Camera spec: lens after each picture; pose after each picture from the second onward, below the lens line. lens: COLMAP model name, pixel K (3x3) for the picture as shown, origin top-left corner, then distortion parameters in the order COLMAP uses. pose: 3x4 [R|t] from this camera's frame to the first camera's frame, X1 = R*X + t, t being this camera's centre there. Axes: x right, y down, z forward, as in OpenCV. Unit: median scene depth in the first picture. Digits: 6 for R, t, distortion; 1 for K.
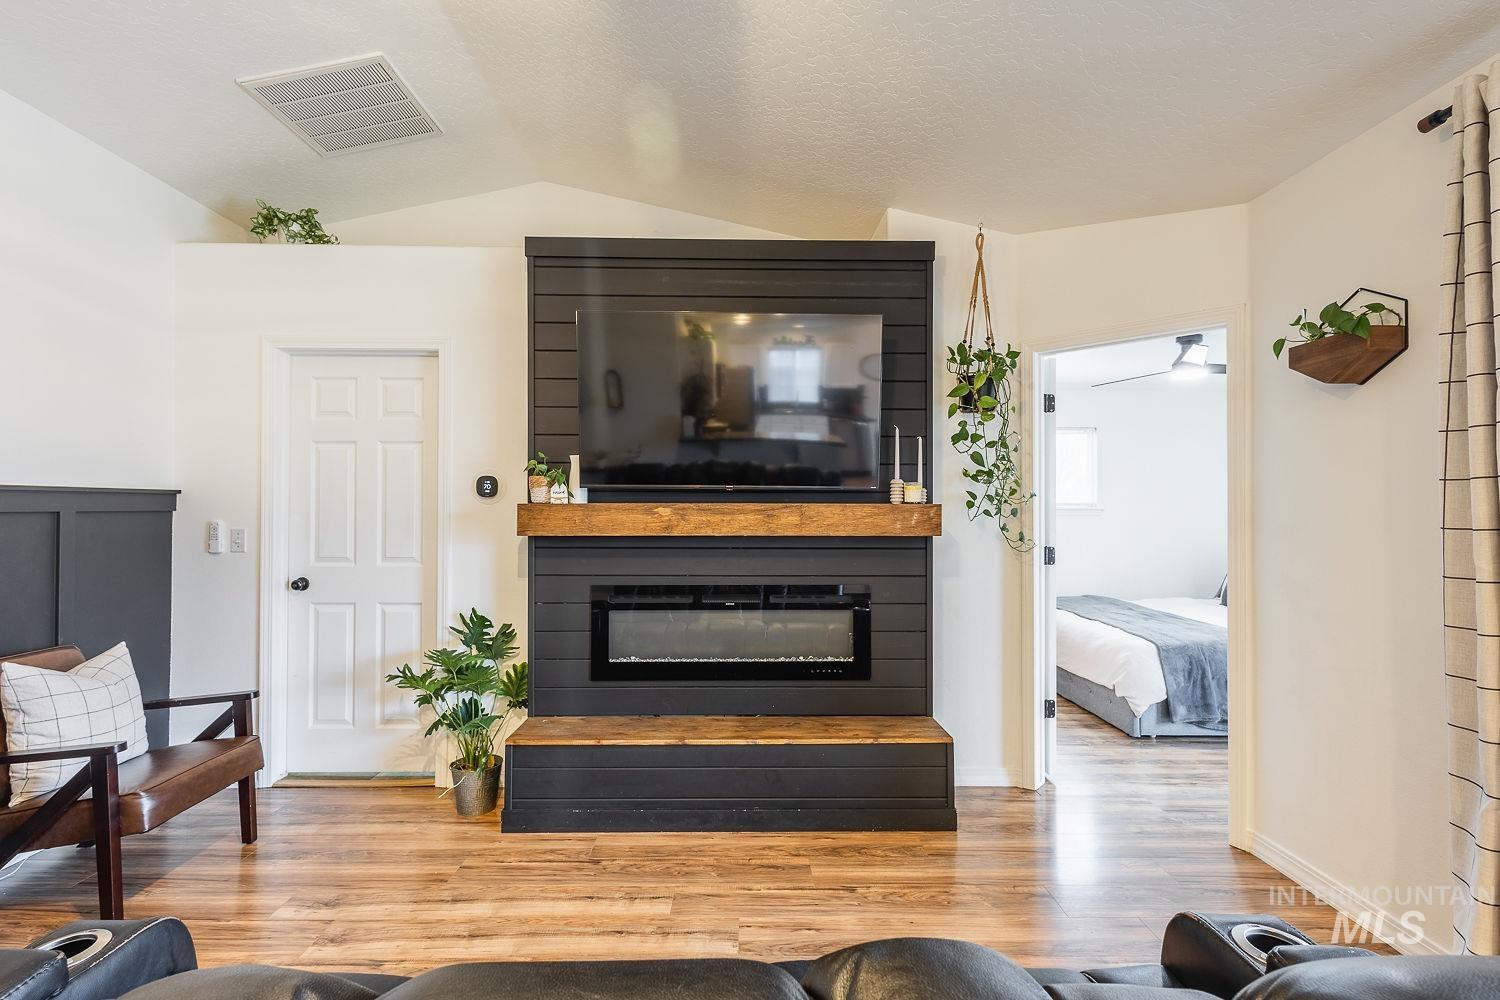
lens RADIAL K [[703.6, 0, 756.0], [0, 703.6, 500.2], [0, 0, 1]] dist [0.007990, -0.000022]
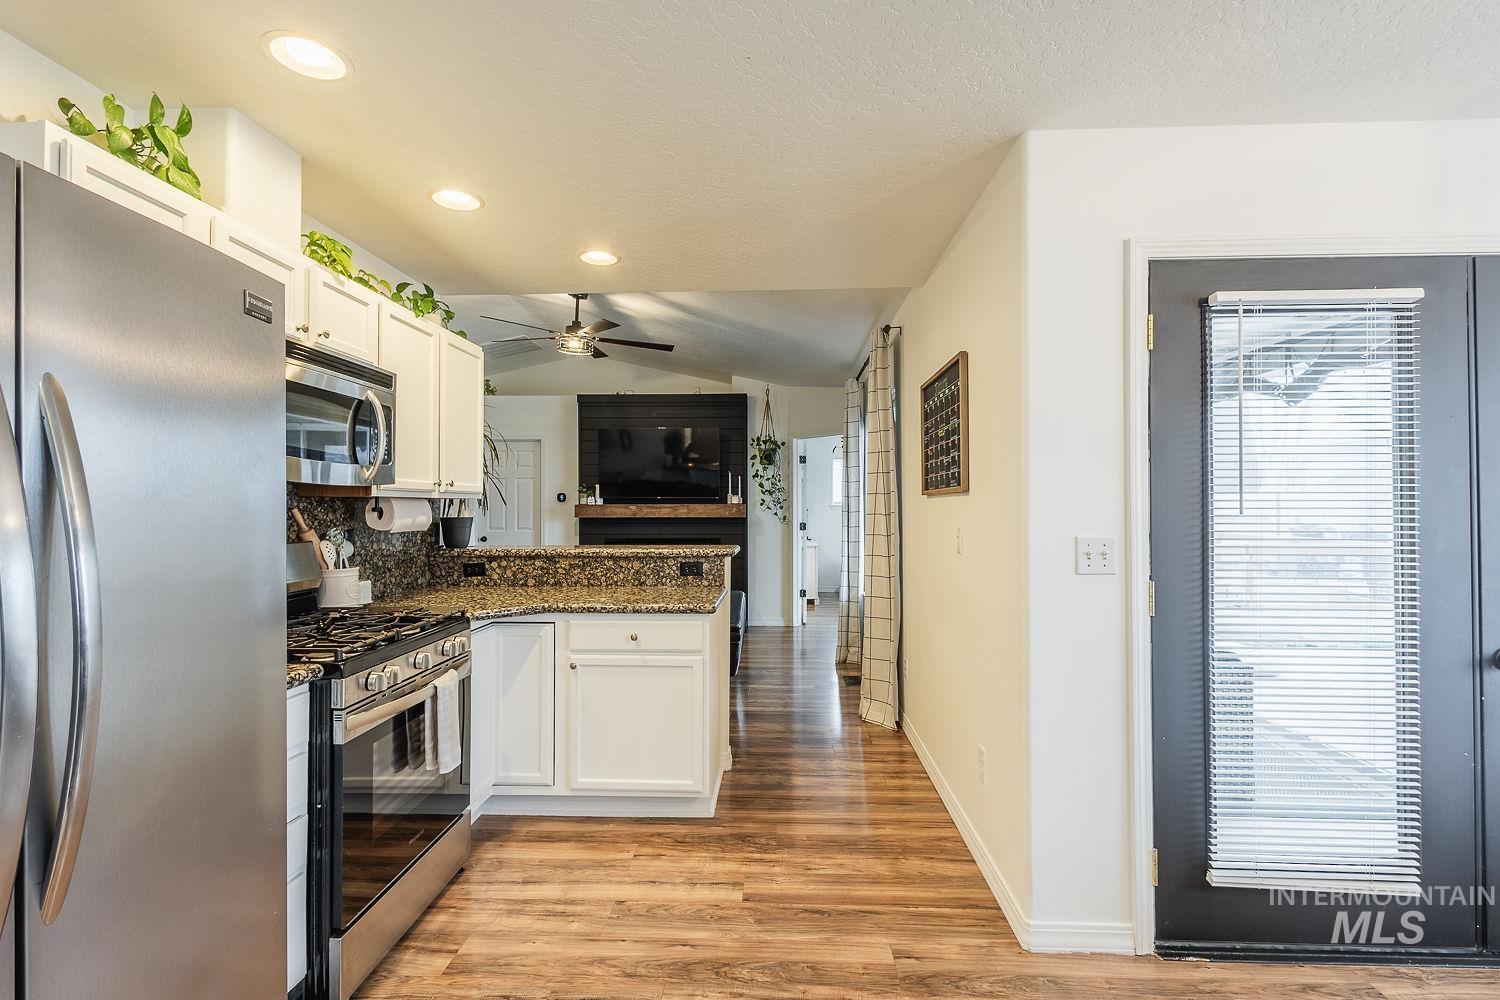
lens RADIAL K [[692.4, 0, 750.0], [0, 692.4, 500.0], [0, 0, 1]] dist [0.011762, -0.003607]
pose [[0.998285, -0.004724, -0.058357, 0.403416], [0.004848, 0.999986, 0.001983, -0.013017], [0.058347, -0.002262, 0.998294, -1.345523]]
